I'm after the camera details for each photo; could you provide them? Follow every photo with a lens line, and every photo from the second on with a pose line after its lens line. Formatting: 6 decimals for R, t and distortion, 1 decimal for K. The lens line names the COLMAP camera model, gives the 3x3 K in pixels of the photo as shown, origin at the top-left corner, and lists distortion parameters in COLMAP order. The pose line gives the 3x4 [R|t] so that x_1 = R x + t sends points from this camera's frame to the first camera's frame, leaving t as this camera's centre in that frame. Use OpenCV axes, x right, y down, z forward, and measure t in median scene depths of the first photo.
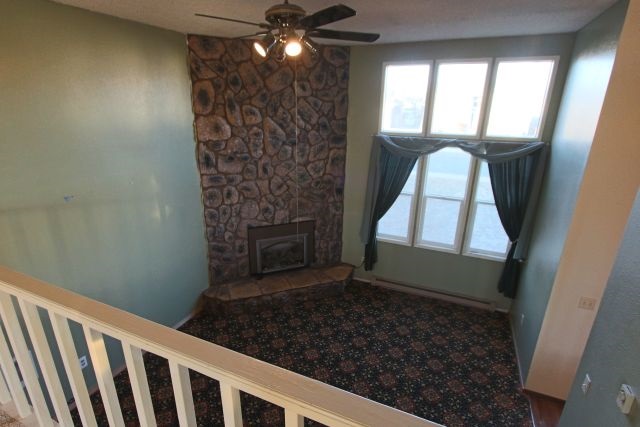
lens RADIAL K [[333.1, 0, 320.0], [0, 333.1, 213.5], [0, 0, 1]] dist [-0.003929, -0.001049]
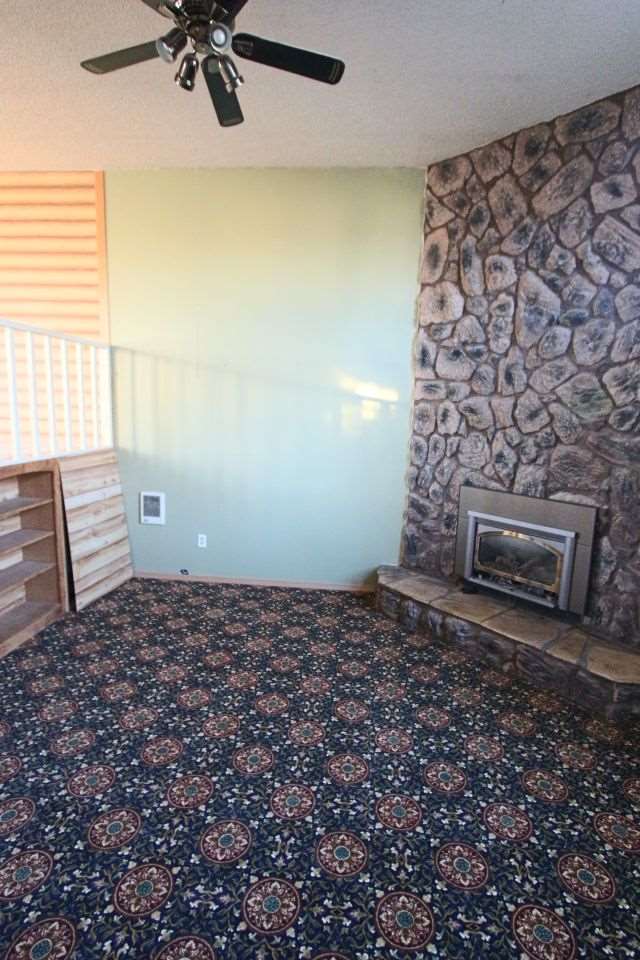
lens RADIAL K [[499.6, 0, 320.0], [0, 499.6, 480.0], [0, 0, 1]] dist [-0.003929, -0.001049]
pose [[0.323466, 0.150839, -0.934140, 0.491407], [-0.329458, 0.943395, 0.038252, 0.087086], [0.887033, 0.295387, 0.354851, 0.524847]]
